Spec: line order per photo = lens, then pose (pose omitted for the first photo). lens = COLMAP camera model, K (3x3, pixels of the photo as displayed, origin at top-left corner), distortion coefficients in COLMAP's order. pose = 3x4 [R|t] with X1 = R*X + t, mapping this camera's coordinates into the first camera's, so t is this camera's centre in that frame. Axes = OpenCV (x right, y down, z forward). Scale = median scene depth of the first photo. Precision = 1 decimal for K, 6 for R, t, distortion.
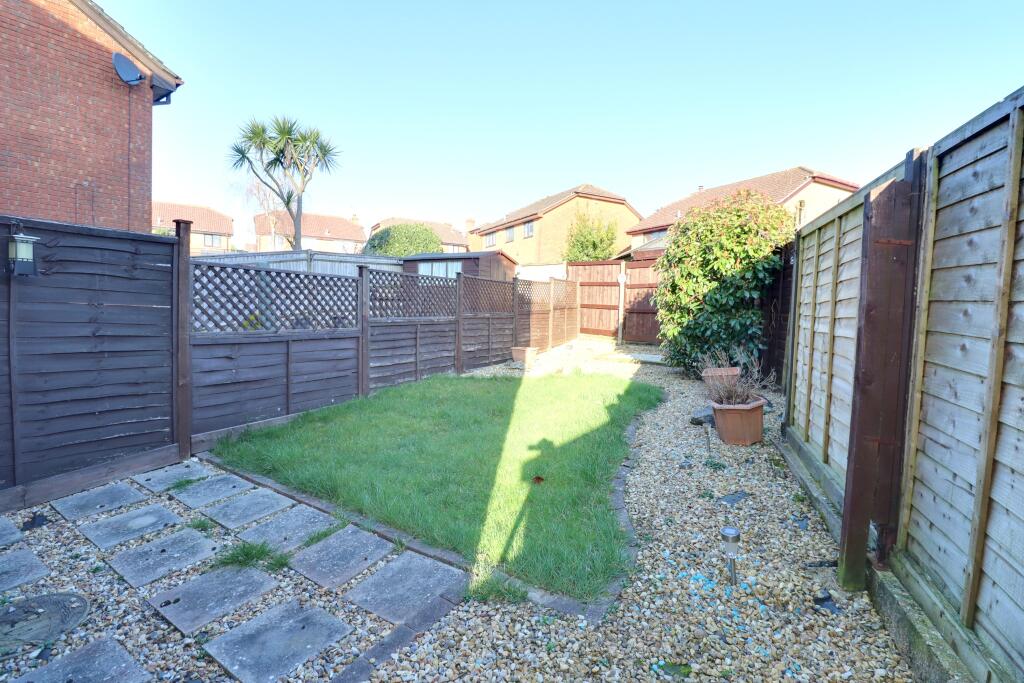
lens RADIAL K [[490.8, 0, 512.0], [0, 490.8, 341.5], [0, 0, 1]] dist [-0.015052, -0.000728]
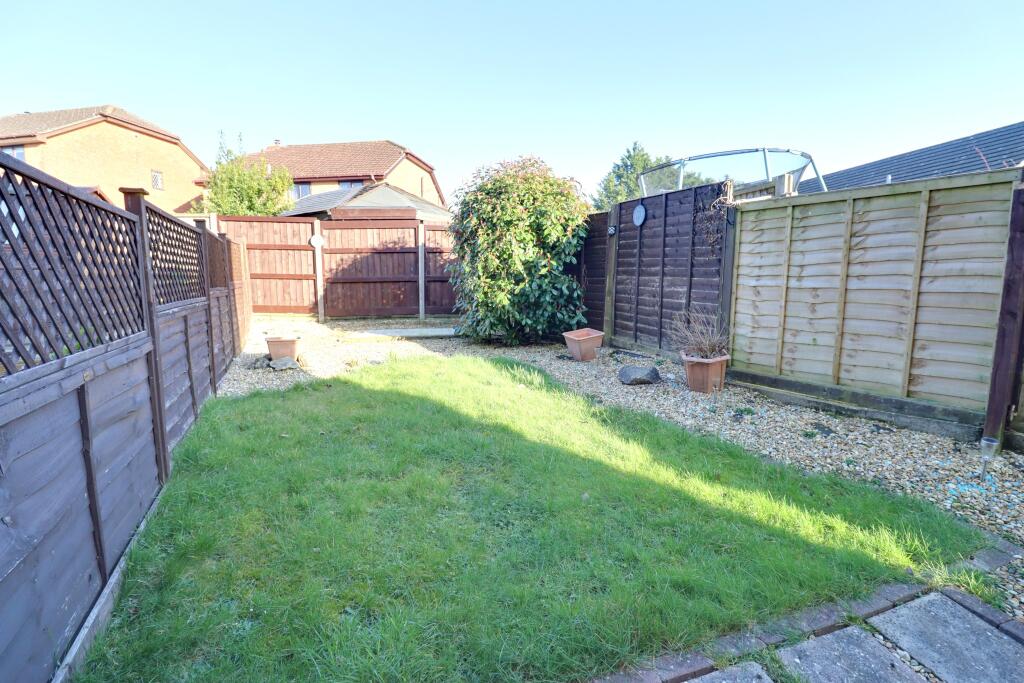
lens RADIAL K [[490.8, 0, 512.0], [0, 490.8, 341.5], [0, 0, 1]] dist [-0.015052, -0.000728]
pose [[0.577581, -0.125049, 0.806699, -0.266739], [0.074689, 0.992148, 0.100320, -0.020402], [-0.812909, 0.002309, 0.582386, 0.264098]]
